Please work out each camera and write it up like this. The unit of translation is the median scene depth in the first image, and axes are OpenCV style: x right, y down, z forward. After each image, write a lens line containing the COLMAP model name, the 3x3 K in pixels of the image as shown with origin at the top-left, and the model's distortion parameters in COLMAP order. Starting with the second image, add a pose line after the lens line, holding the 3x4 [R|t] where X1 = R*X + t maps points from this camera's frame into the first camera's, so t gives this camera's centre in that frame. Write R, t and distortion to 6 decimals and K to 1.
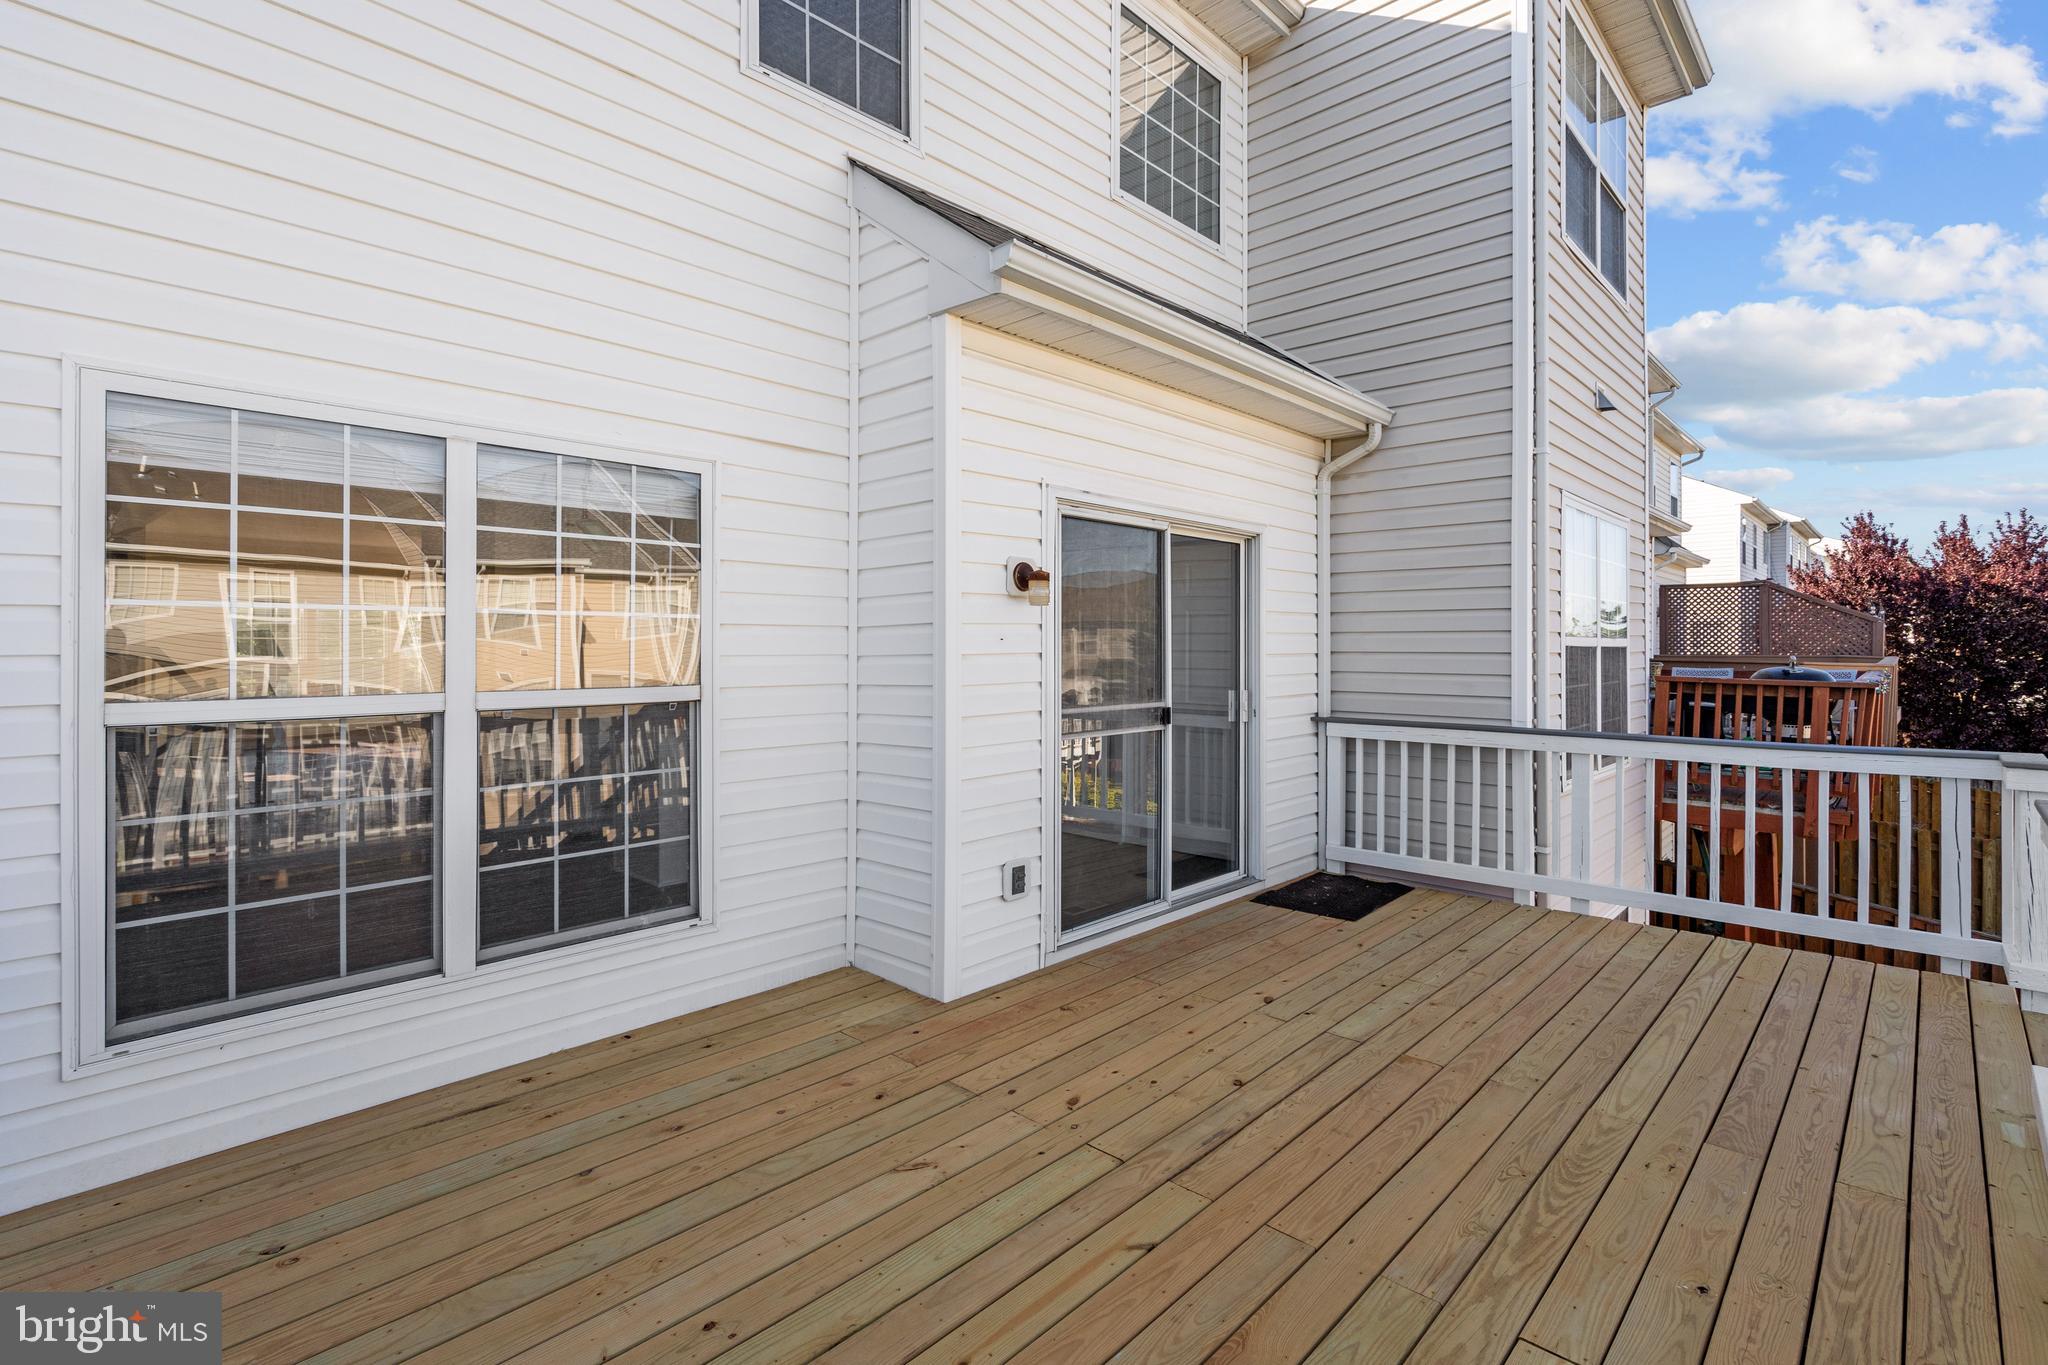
lens RADIAL K [[959.0, 0, 990.8], [0, 959.0, 639.7], [0, 0, 1]] dist [-0.008155, 0.002600]
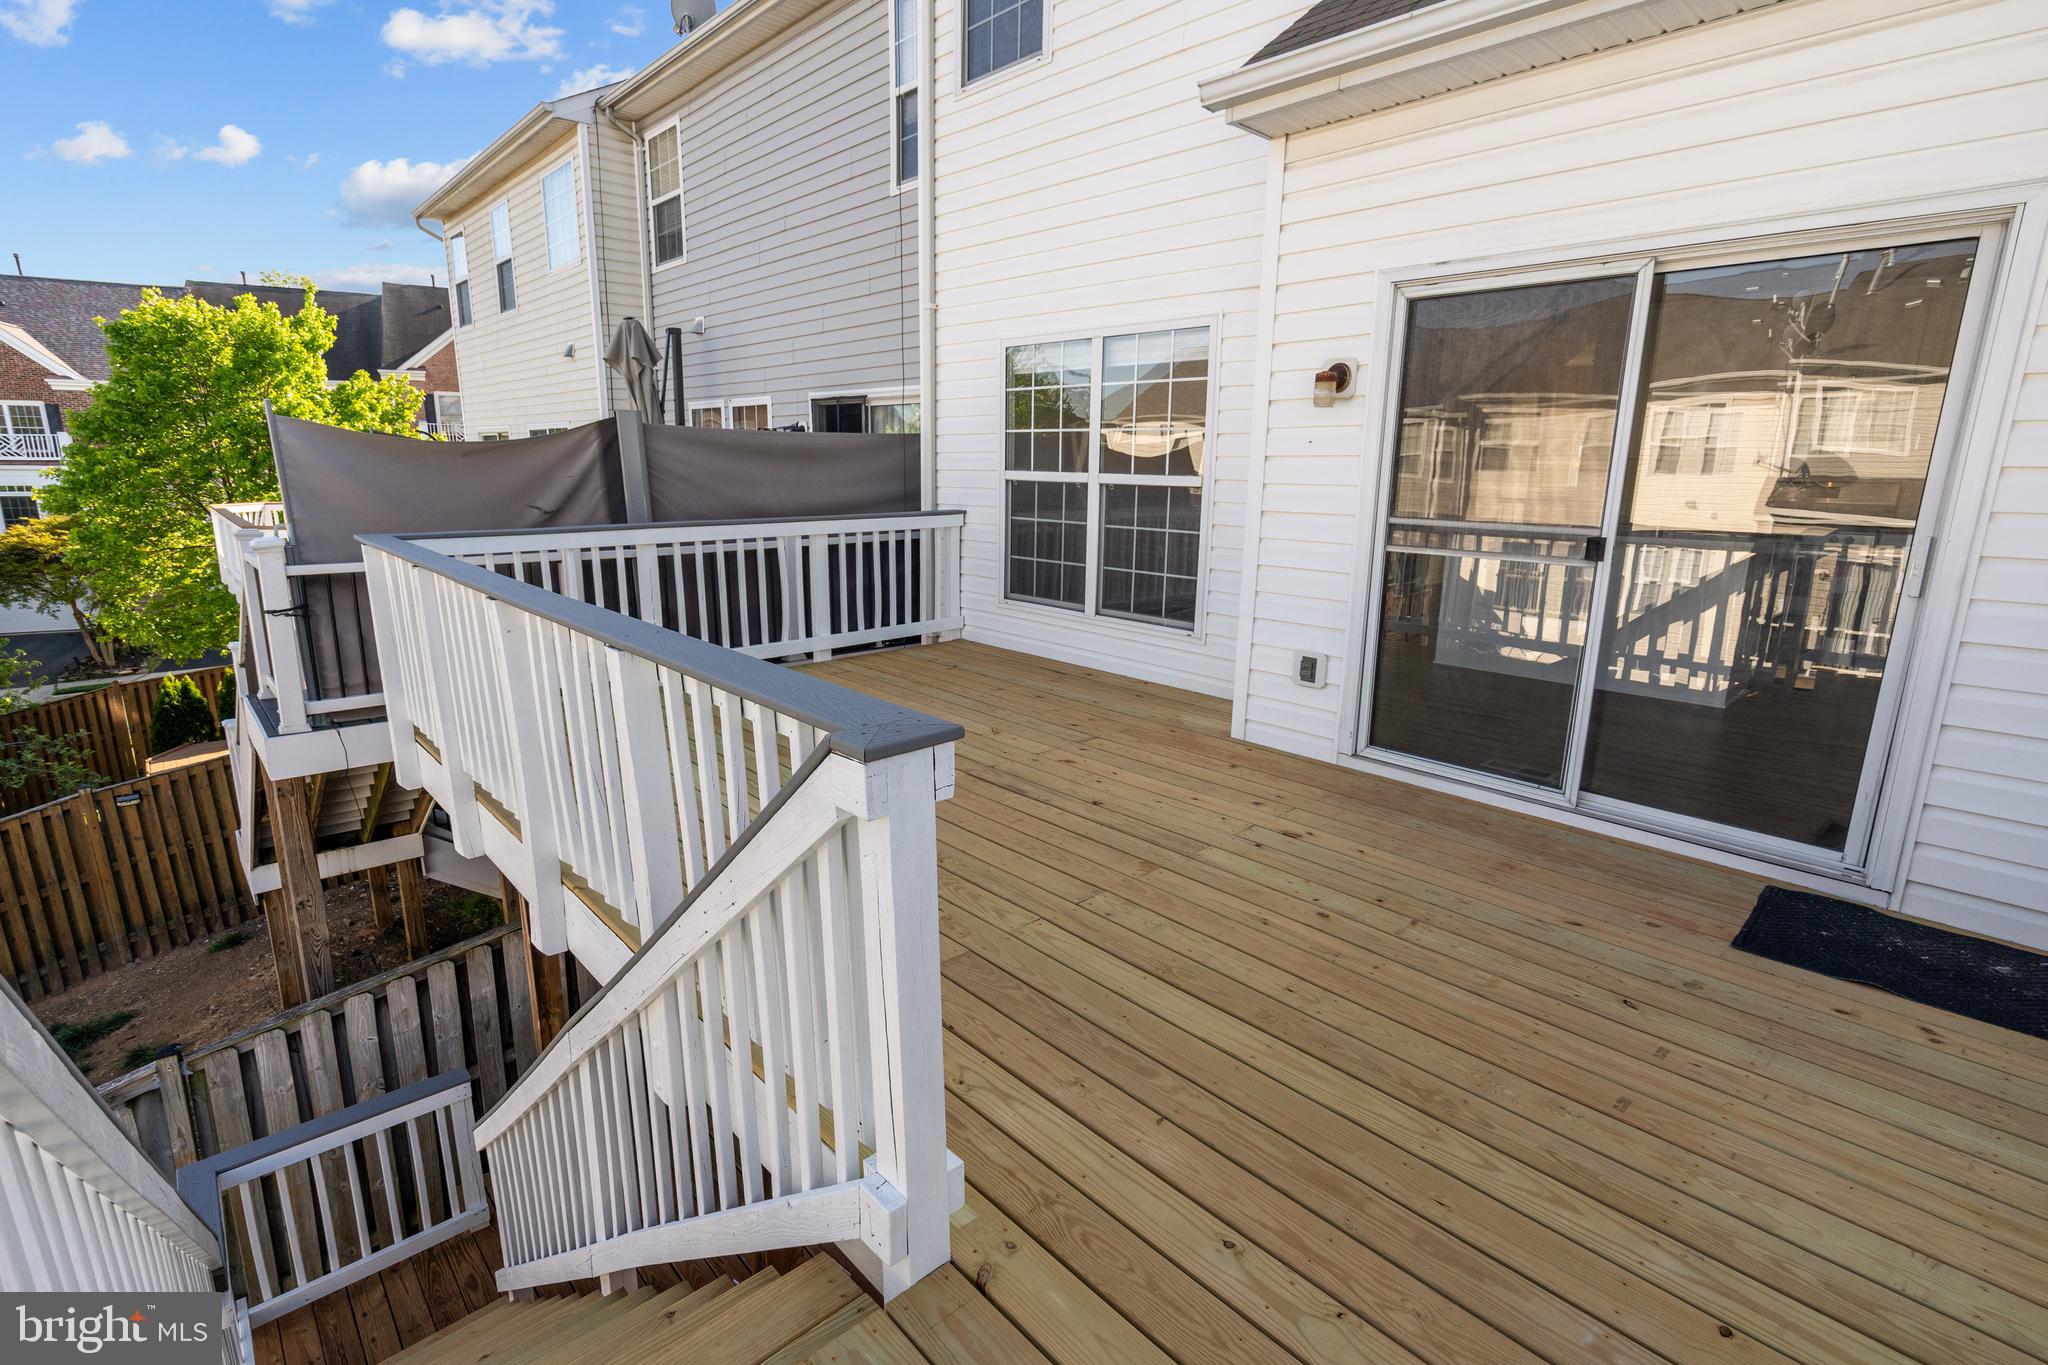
lens RADIAL K [[959.0, 0, 1033.6], [0, 959.0, 691.7], [0, 0, 1]] dist [-0.008155, 0.002600]
pose [[-0.046858, 0.238253, -0.970072, 1.162728], [0.000457, 0.971144, 0.238494, 0.016860], [0.998901, 0.010732, -0.045615, 0.779872]]
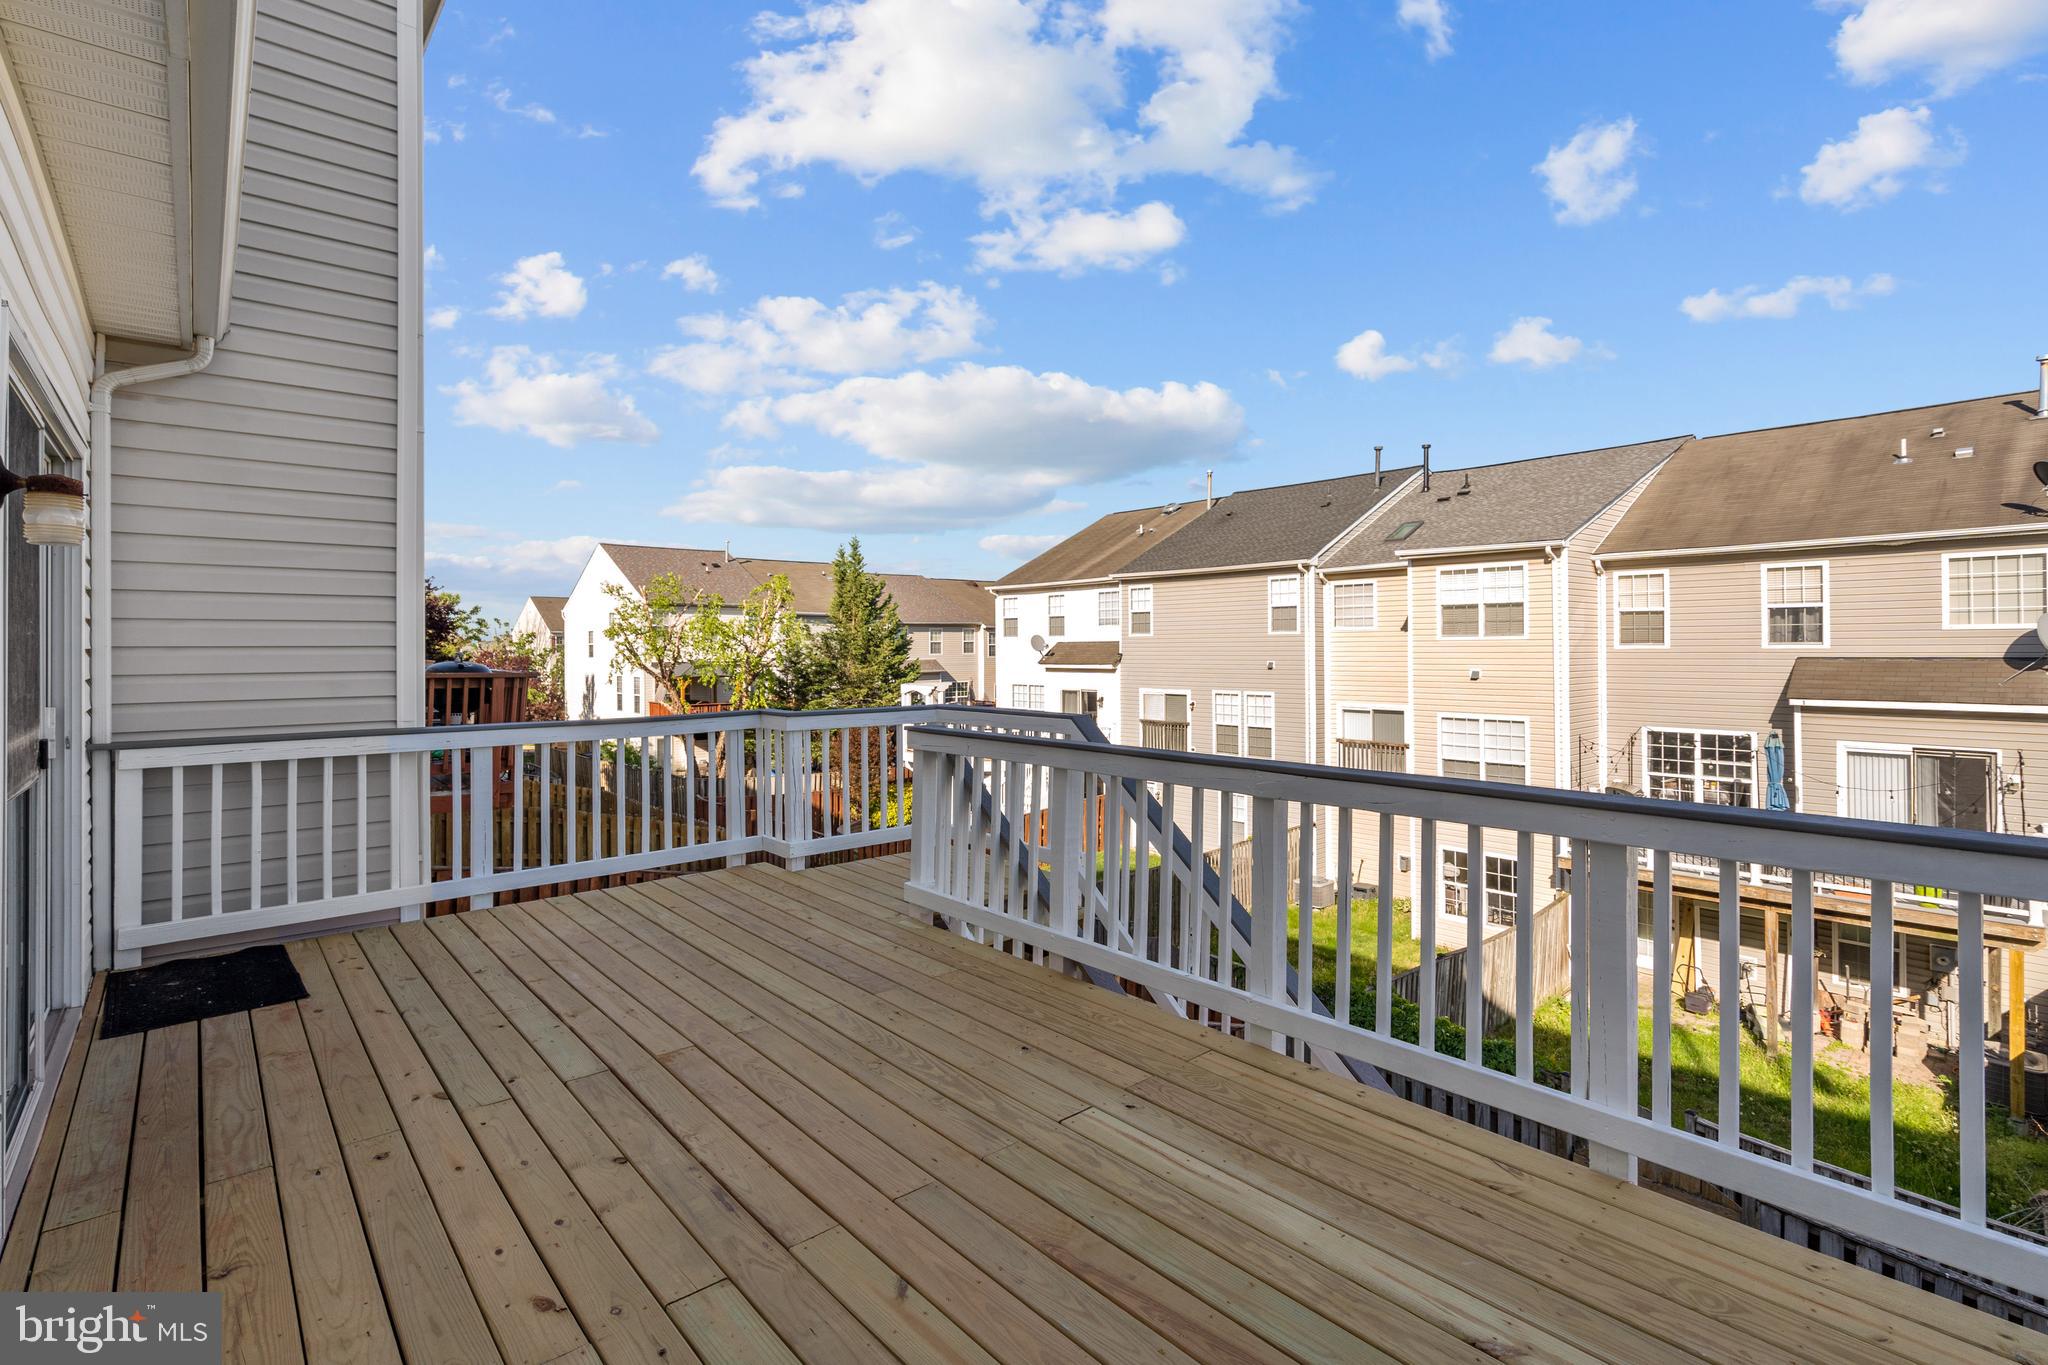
lens RADIAL K [[959.0, 0, 1028.9], [0, 959.0, 638.9], [0, 0, 1]] dist [-0.008155, 0.002600]
pose [[0.080160, 0.005244, 0.996768, -0.427557], [-0.000682, 0.999986, -0.005206, 0.015806], [-0.996782, -0.000263, 0.080163, 0.469655]]
